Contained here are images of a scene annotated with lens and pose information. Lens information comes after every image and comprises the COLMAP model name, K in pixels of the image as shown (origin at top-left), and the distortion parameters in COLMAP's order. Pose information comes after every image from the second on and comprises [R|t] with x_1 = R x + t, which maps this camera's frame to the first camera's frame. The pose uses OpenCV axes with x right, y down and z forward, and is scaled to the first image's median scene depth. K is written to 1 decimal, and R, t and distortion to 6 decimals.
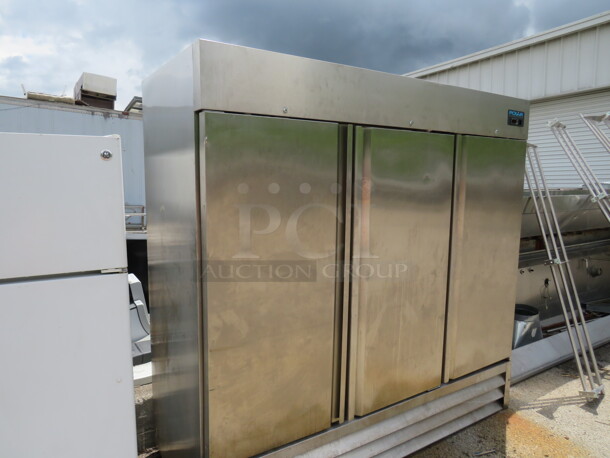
lens RADIAL K [[414.7, 0, 305.0], [0, 414.7, 229.0], [0, 0, 1]] dist [0.059501, -0.099624]
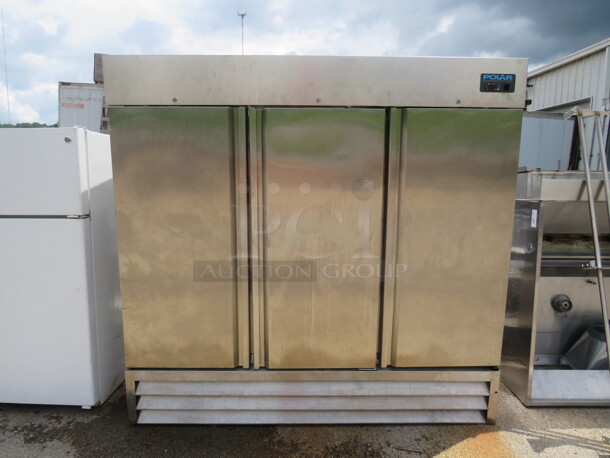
lens RADIAL K [[423.8, 0, 305.0], [0, 423.8, 229.0], [0, 0, 1]] dist [-0.005347, 0.000982]
pose [[0.856882, 0.078870, -0.509443, 0.697824], [-0.062067, 0.996822, 0.049927, 0.010558], [0.511762, -0.011162, 0.859055, 0.072379]]
